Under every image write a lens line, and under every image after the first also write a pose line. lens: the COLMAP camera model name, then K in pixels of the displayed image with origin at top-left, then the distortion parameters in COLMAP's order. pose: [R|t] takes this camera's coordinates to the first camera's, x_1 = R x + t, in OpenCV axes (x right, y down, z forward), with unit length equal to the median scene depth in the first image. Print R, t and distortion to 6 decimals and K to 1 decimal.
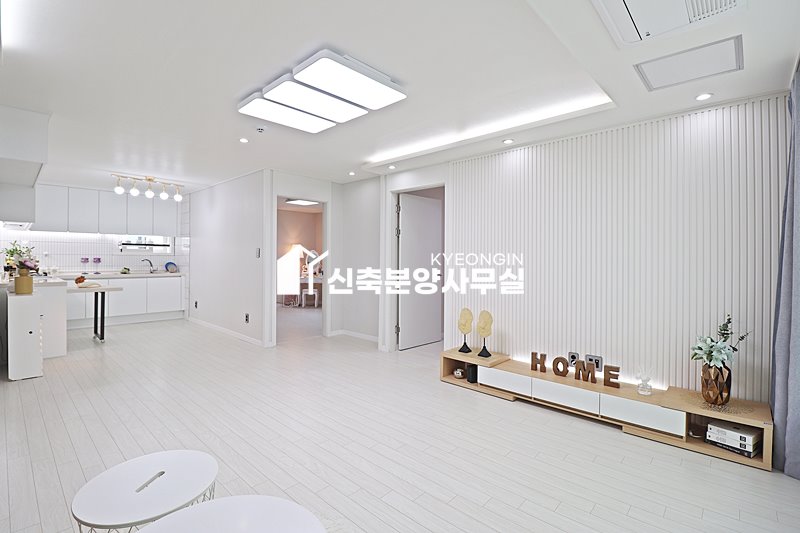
lens RADIAL K [[373.2, 0, 396.2], [0, 373.2, 261.0], [0, 0, 1]] dist [-0.006177, -0.007787]
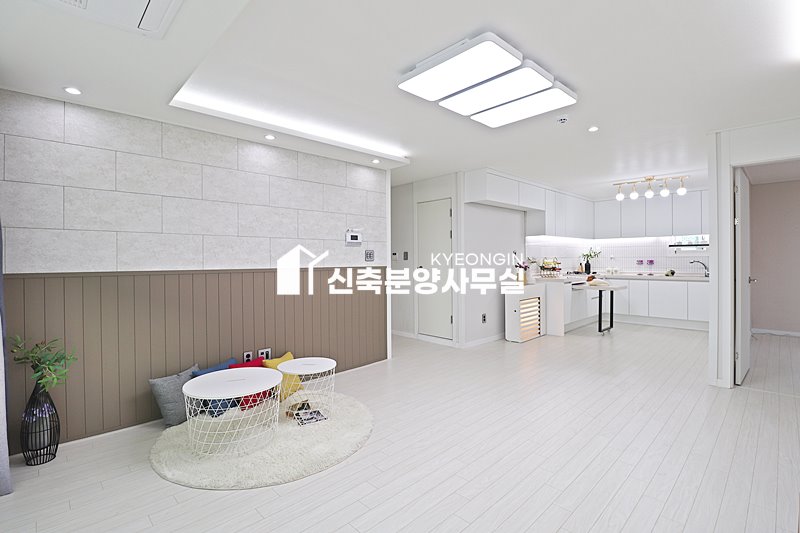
lens RADIAL K [[373.2, 0, 393.6], [0, 373.2, 261.5], [0, 0, 1]] dist [-0.006177, -0.007787]
pose [[-0.066691, -0.003610, -0.997767, 0.371433], [-0.000718, 0.999993, -0.003570, 0.000103], [0.997773, 0.000478, -0.066693, 0.413806]]
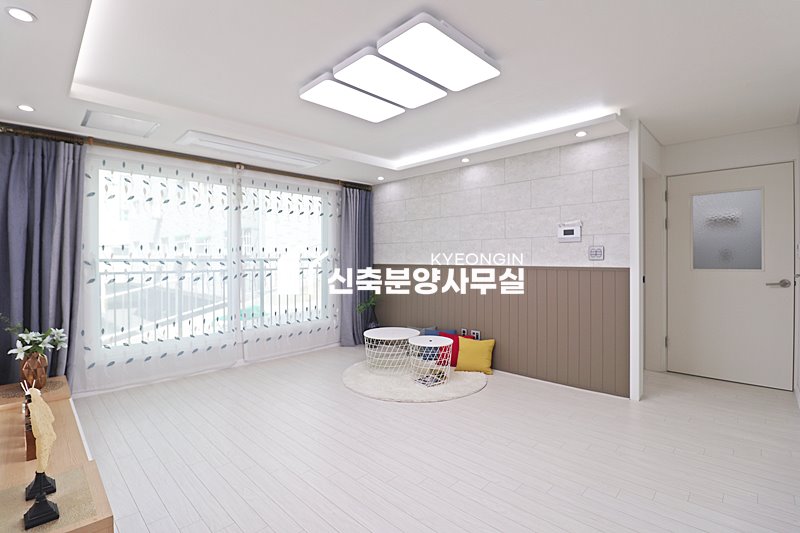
lens RADIAL K [[373.2, 0, 401.3], [0, 373.2, 258.2], [0, 0, 1]] dist [-0.006177, -0.007787]
pose [[-0.999718, -0.002879, 0.023572, -0.126545], [-0.002707, 0.999970, 0.007309, -0.010661], [-0.023593, 0.007243, -0.999695, 0.953200]]
